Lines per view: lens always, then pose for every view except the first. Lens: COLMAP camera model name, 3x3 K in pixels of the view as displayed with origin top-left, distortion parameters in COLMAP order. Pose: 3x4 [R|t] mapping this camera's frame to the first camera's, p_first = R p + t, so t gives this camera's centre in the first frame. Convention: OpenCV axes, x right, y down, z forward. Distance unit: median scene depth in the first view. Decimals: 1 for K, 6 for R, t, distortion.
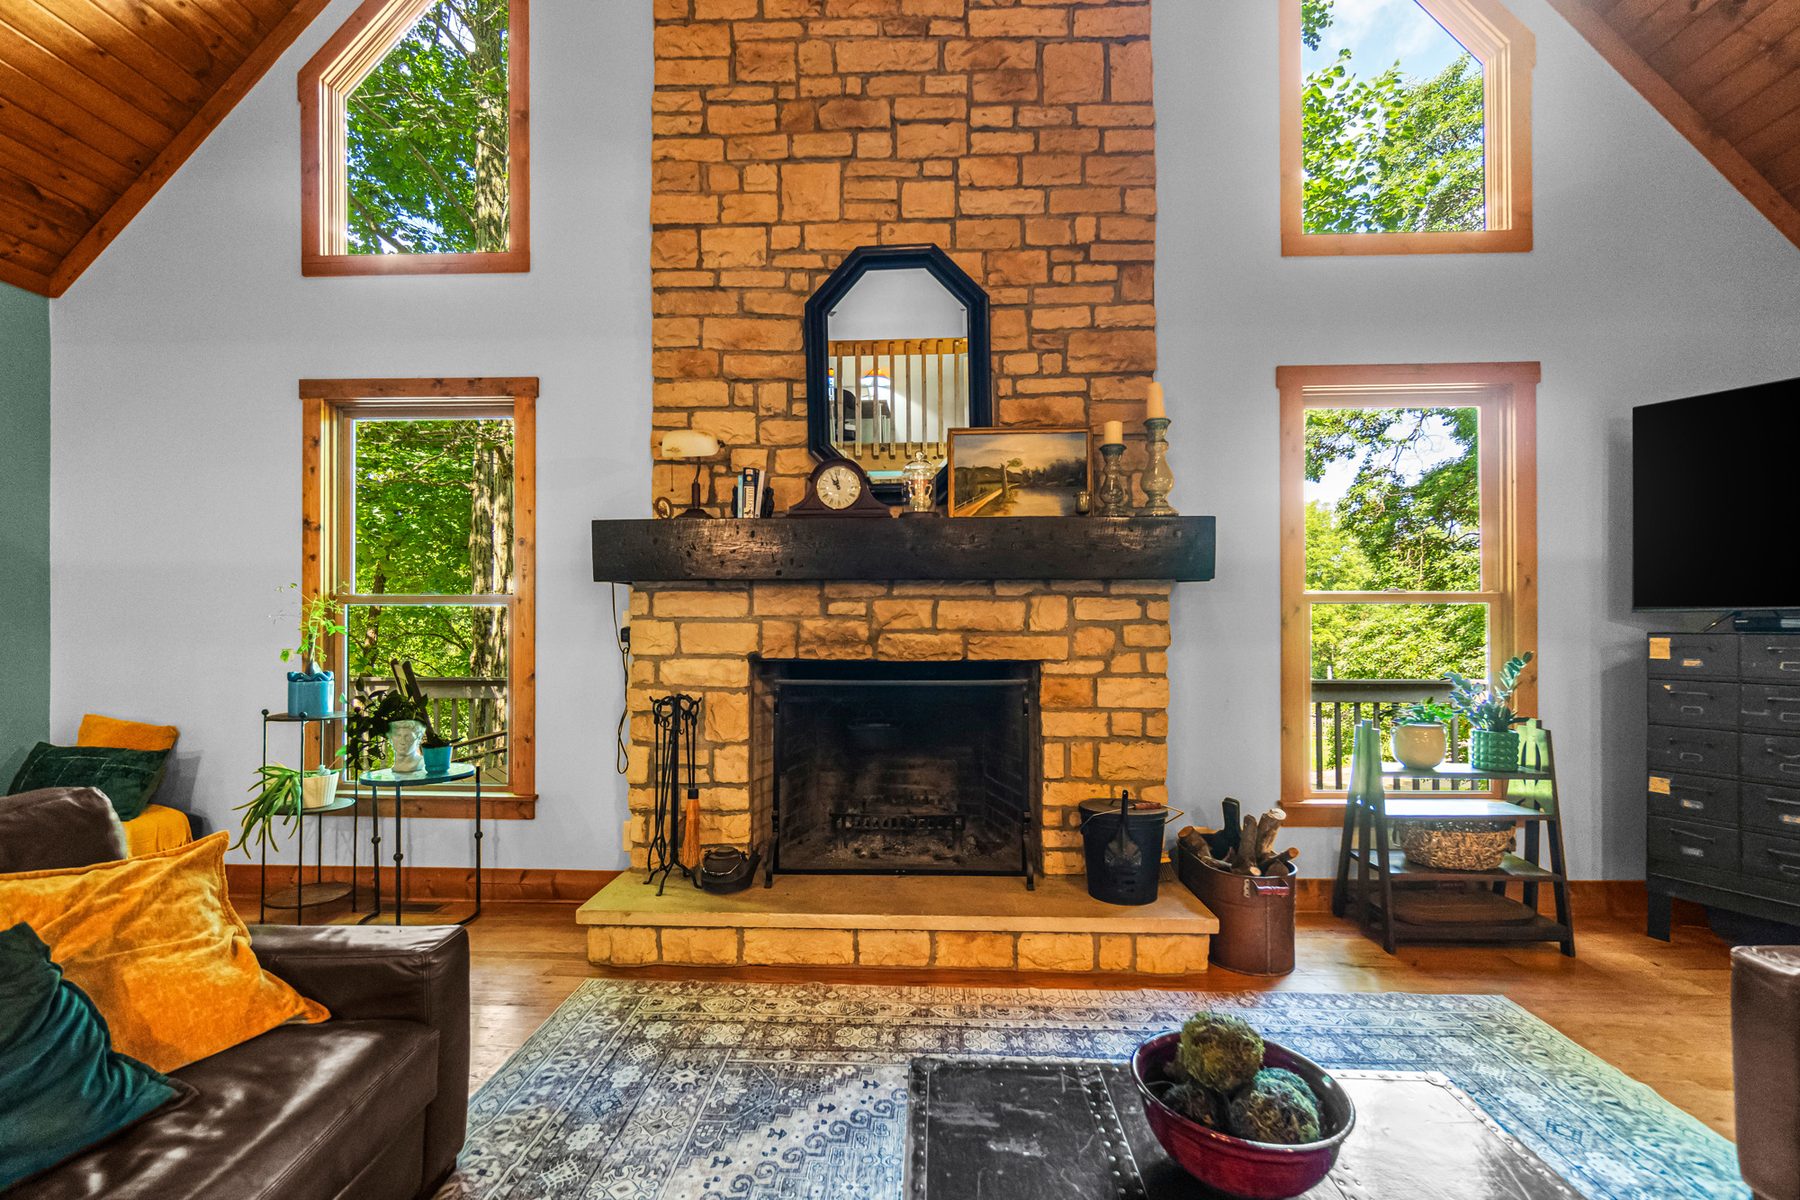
lens RADIAL K [[782.9, 0, 898.5], [0, 782.9, 609.1], [0, 0, 1]] dist [0.000442, -0.000221]
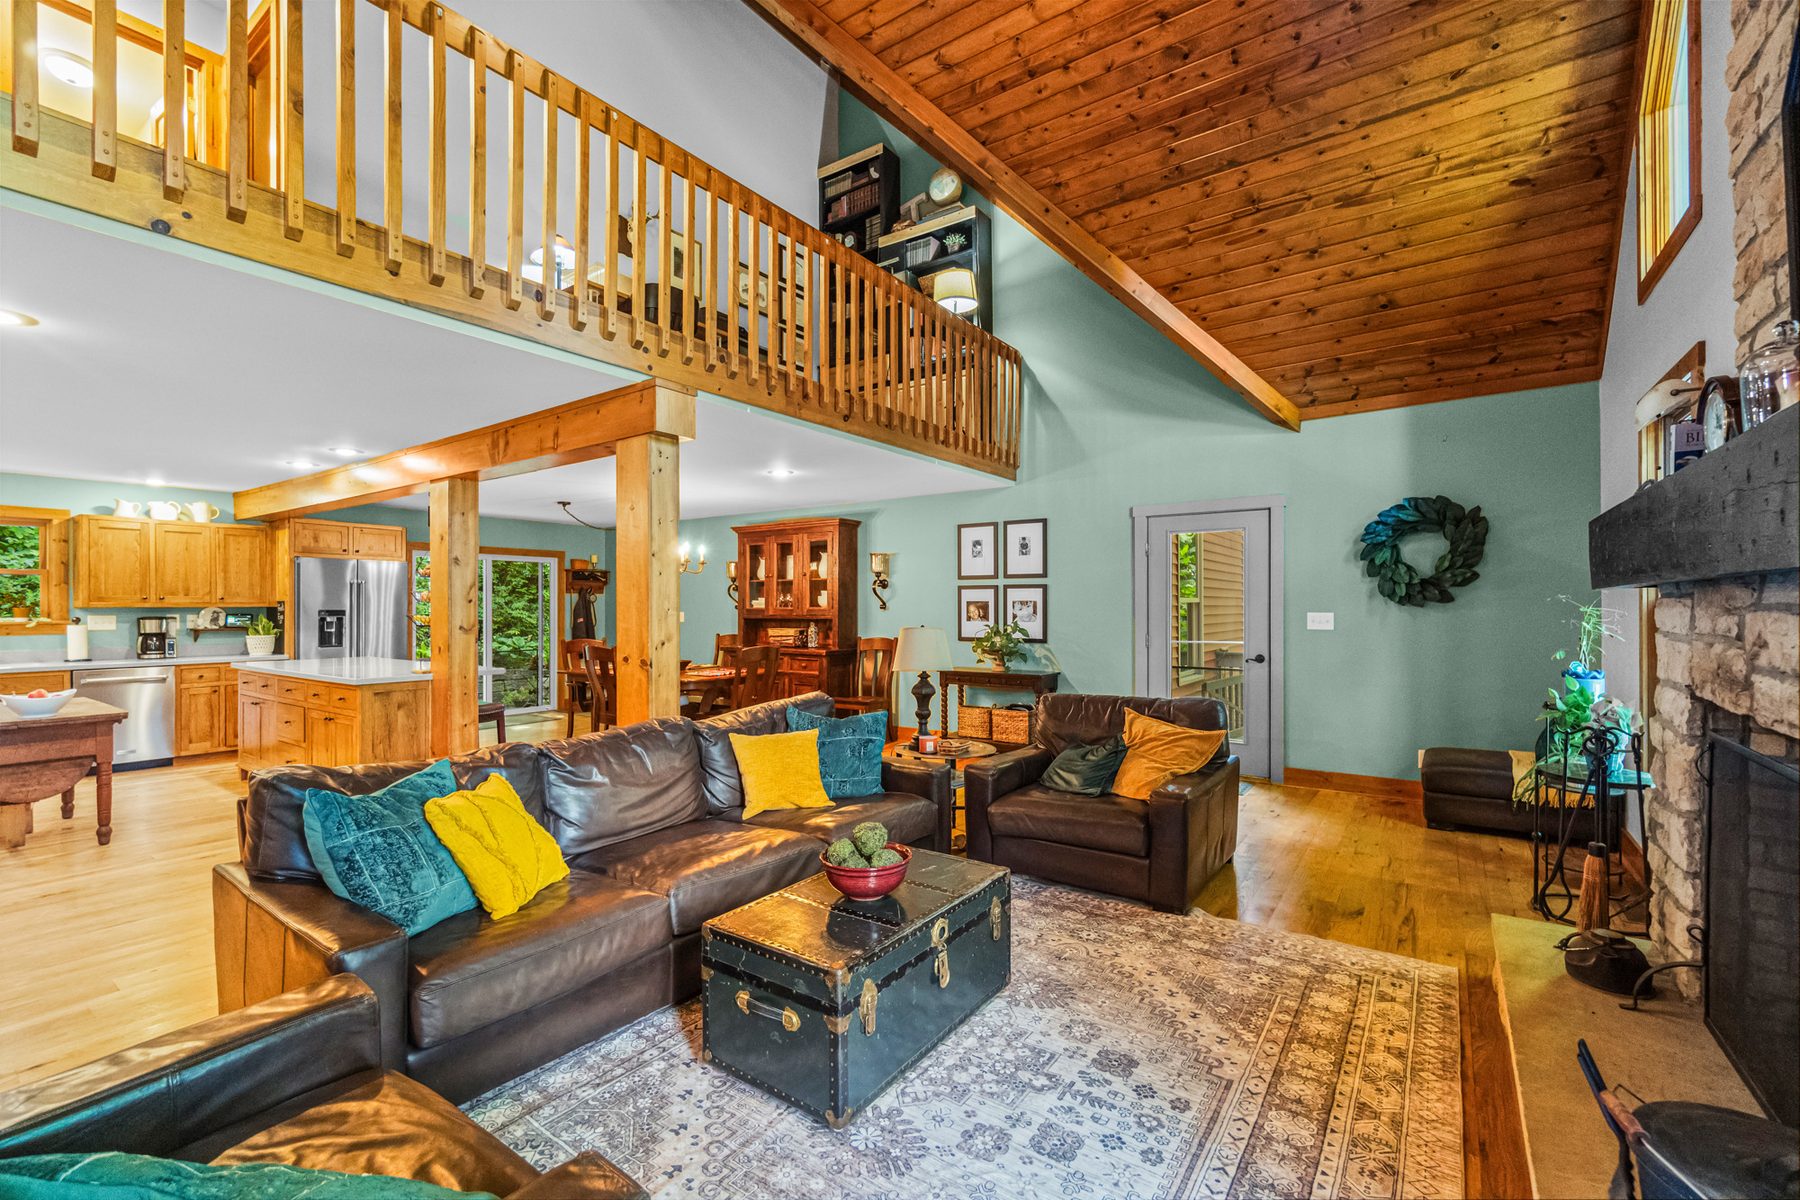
lens RADIAL K [[782.9, 0, 898.5], [0, 782.9, 609.1], [0, 0, 1]] dist [0.000442, -0.000221]
pose [[-0.540688, -0.003397, -0.841216, 1.092262], [0.009198, 0.999908, -0.009950, -0.013553], [0.841173, -0.013118, -0.540607, 1.136821]]
